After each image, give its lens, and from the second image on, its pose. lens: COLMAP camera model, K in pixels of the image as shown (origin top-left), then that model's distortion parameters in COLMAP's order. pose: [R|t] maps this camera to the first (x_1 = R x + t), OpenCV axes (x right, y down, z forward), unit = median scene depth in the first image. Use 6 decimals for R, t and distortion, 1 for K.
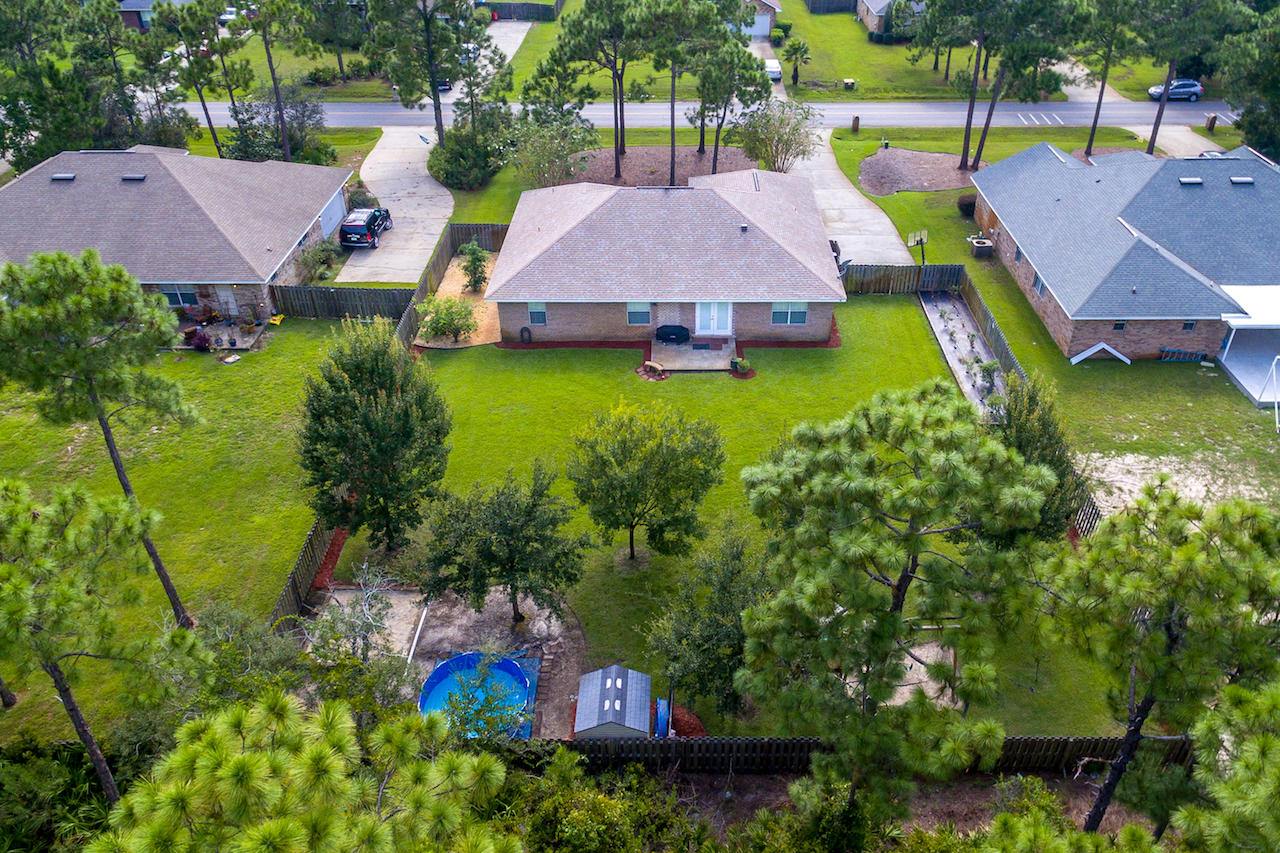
lens RADIAL K [[946.2, 0, 689.5], [0, 946.2, 450.4], [0, 0, 1]] dist [-0.001281, 0.000595]
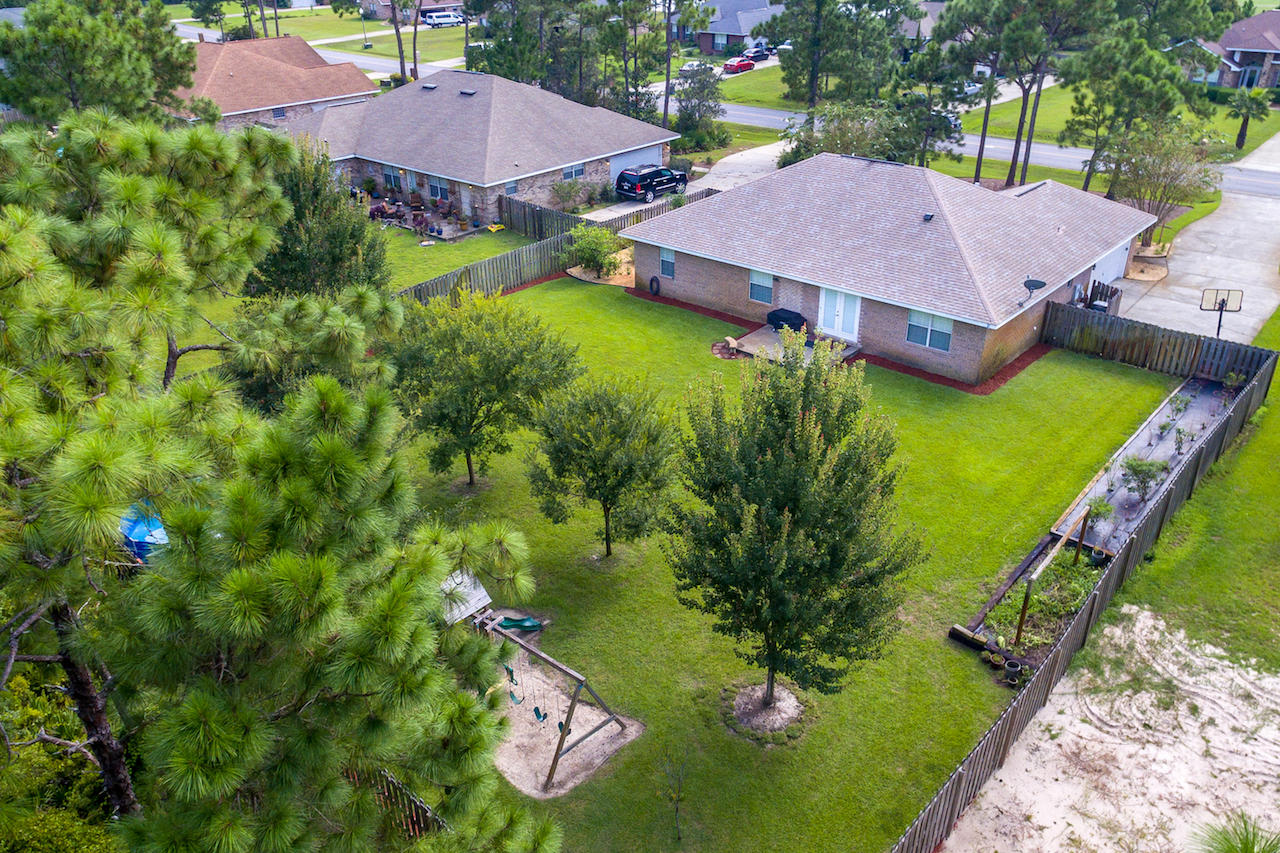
lens RADIAL K [[946.2, 0, 689.5], [0, 946.2, 450.4], [0, 0, 1]] dist [-0.001281, 0.000595]
pose [[0.769702, 0.307594, -0.559414, 0.397754], [-0.371050, 0.928613, 0.000066, 0.008701], [0.519500, 0.207520, 0.828888, 0.319100]]
